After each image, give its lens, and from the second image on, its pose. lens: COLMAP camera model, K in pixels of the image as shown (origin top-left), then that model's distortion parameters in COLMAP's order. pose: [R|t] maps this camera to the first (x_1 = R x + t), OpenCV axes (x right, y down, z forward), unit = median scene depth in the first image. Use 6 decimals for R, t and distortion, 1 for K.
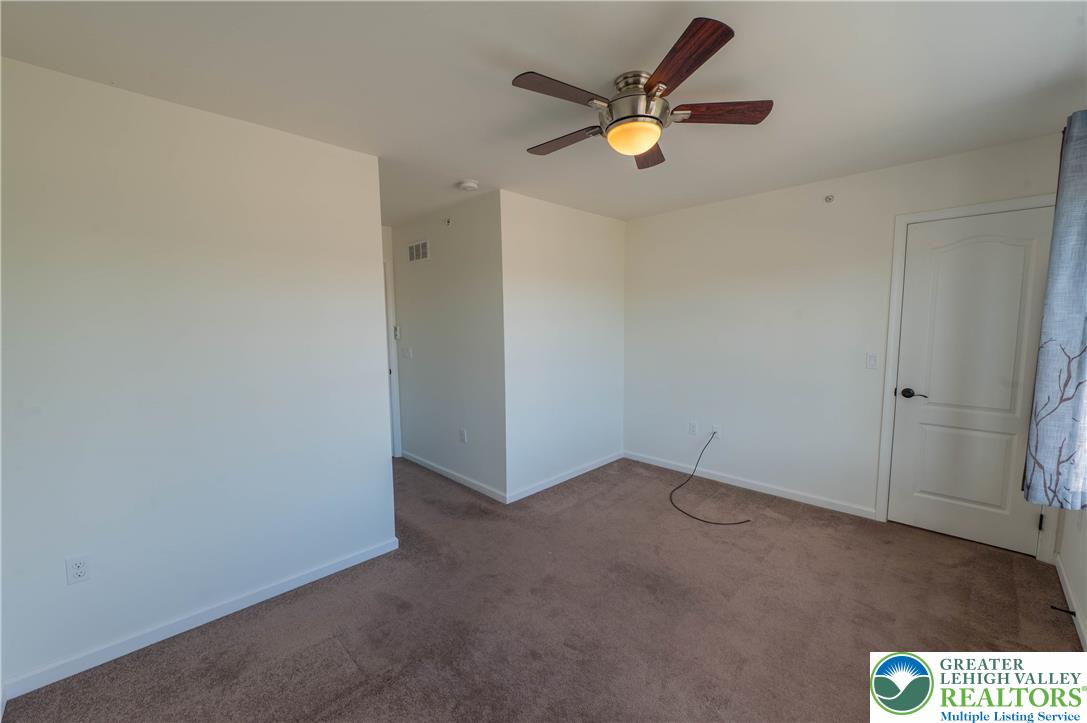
lens RADIAL K [[430.1, 0, 545.2], [0, 430.1, 362.6], [0, 0, 1]] dist [-0.009064, -0.000865]
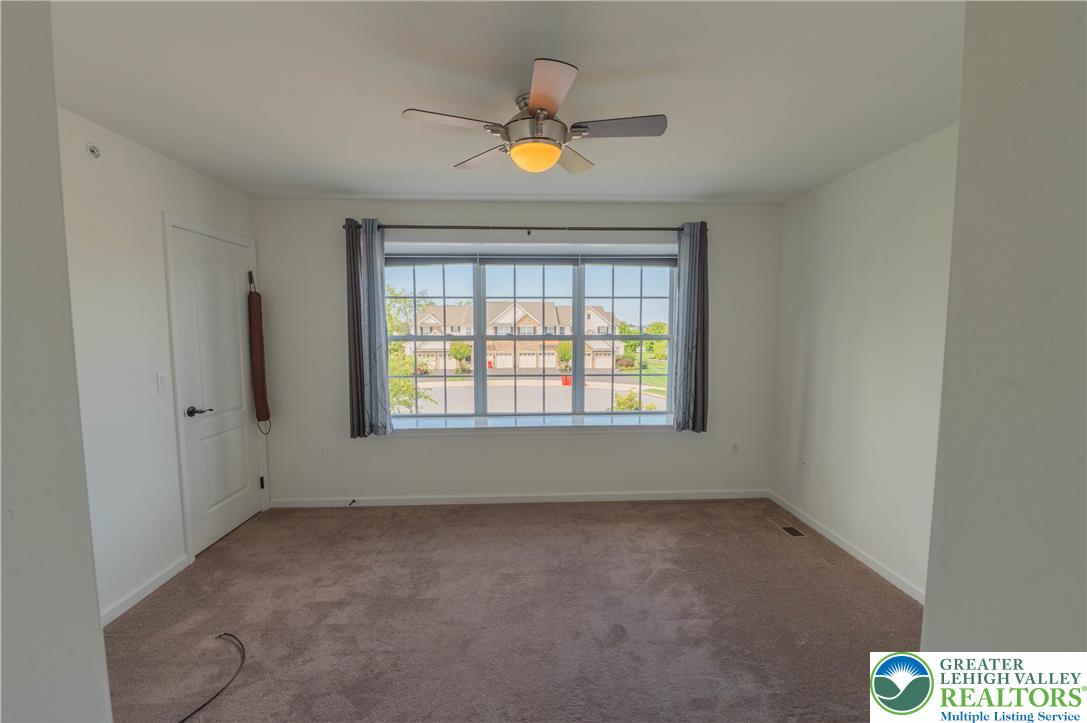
lens RADIAL K [[430.1, 0, 542.0], [0, 430.1, 361.0], [0, 0, 1]] dist [-0.009064, -0.000865]
pose [[-0.743812, -0.033940, 0.667526, -0.340024], [0.079688, 0.987083, 0.138983, -0.108115], [-0.663621, 0.156571, -0.731500, 1.181368]]
